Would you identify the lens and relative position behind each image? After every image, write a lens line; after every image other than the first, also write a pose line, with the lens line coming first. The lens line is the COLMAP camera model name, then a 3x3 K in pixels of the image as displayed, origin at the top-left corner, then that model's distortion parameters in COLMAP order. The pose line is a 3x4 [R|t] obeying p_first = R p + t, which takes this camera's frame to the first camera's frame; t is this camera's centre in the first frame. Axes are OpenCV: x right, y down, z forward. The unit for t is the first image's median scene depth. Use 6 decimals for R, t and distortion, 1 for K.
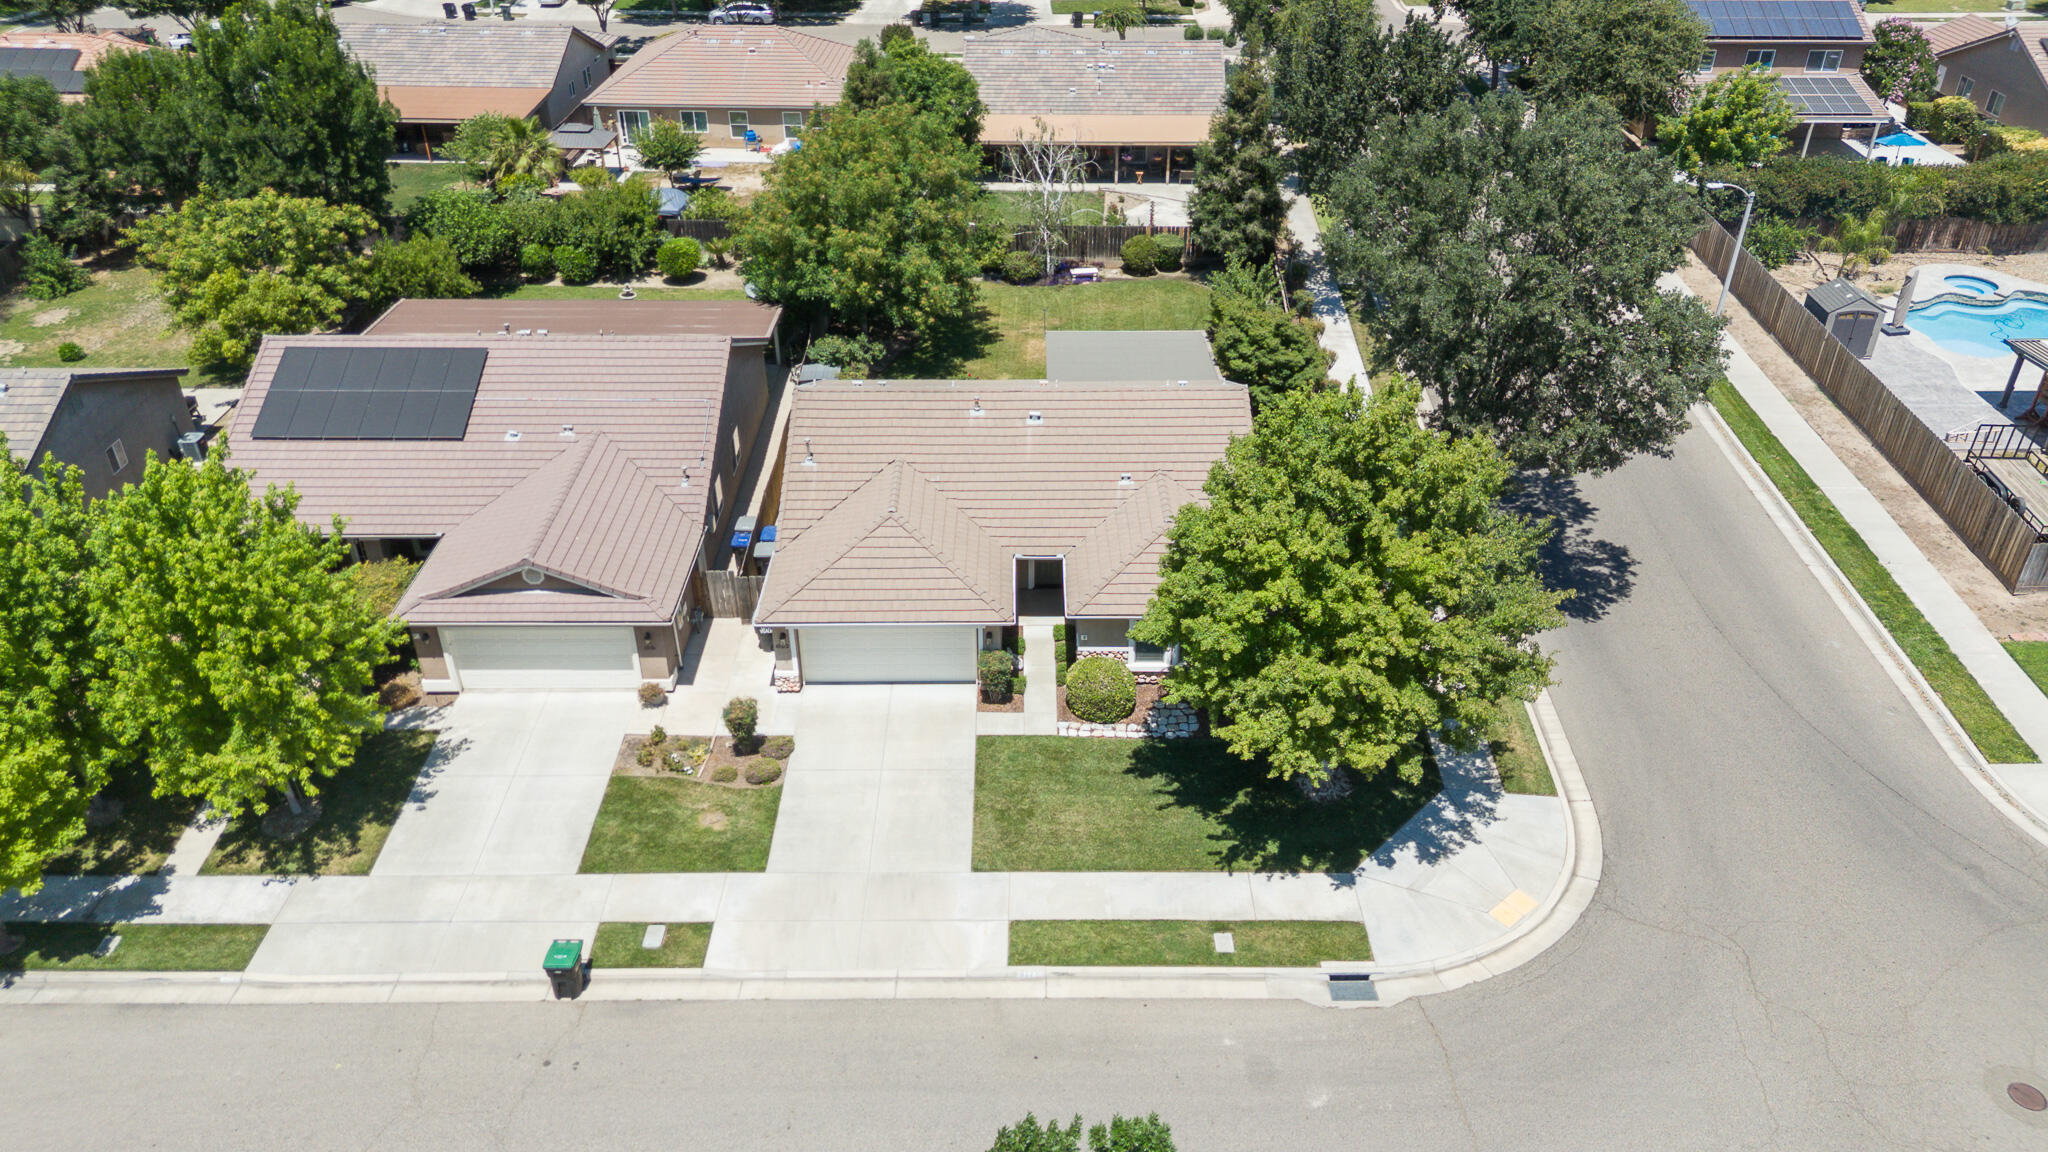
lens RADIAL K [[1441.0, 0, 1024.0], [0, 1441.0, 576.0], [0, 0, 1]] dist [0.066795, -0.054804]
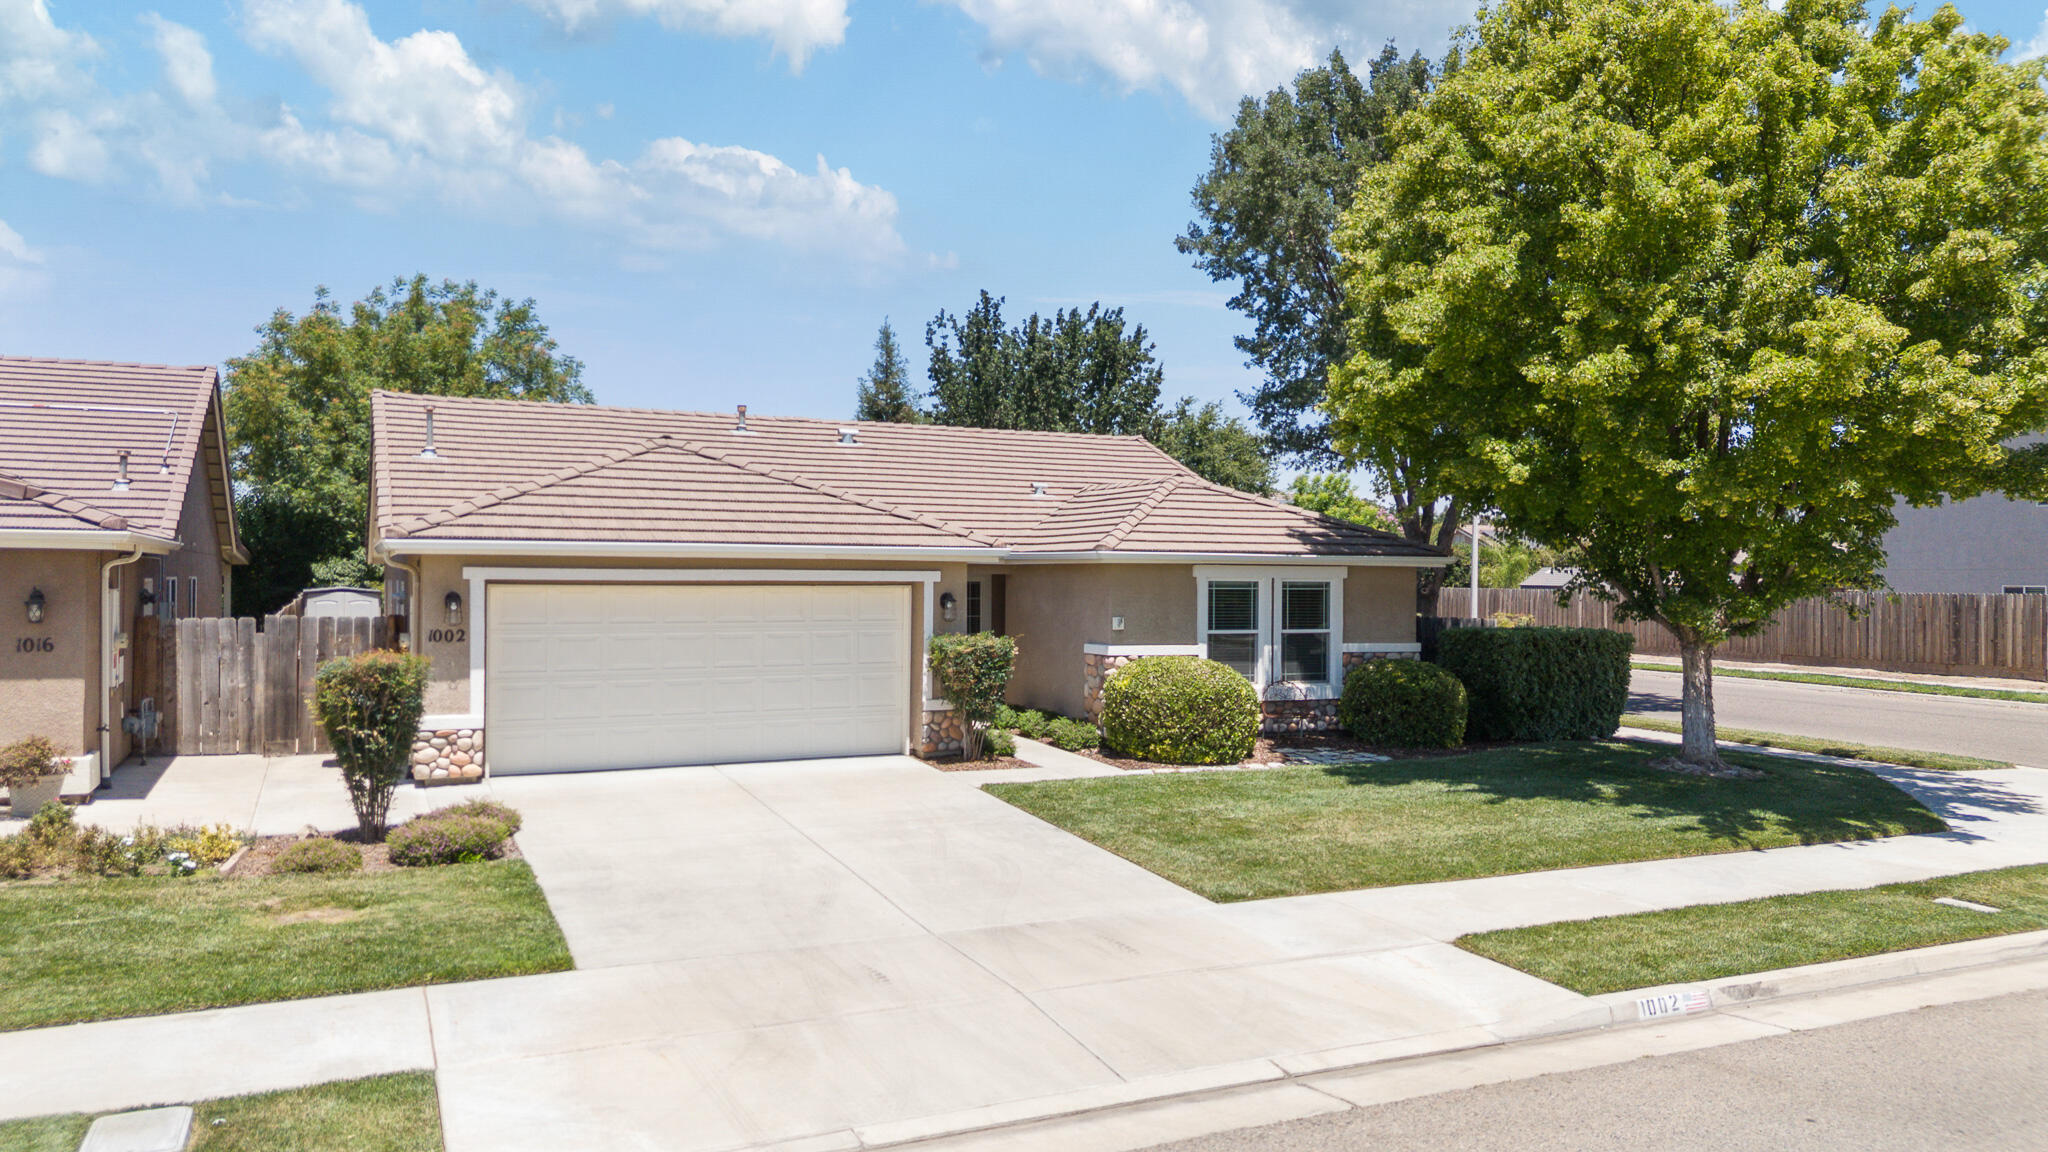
lens RADIAL K [[1432.9, 0, 1024.0], [0, 1432.9, 576.0], [0, 0, 1]] dist [0.047620, -0.007743]
pose [[0.904069, 0.008775, 0.427297, -0.216421], [0.222869, 0.843412, -0.488862, 0.289469], [-0.364677, 0.537196, 0.760546, 0.715659]]
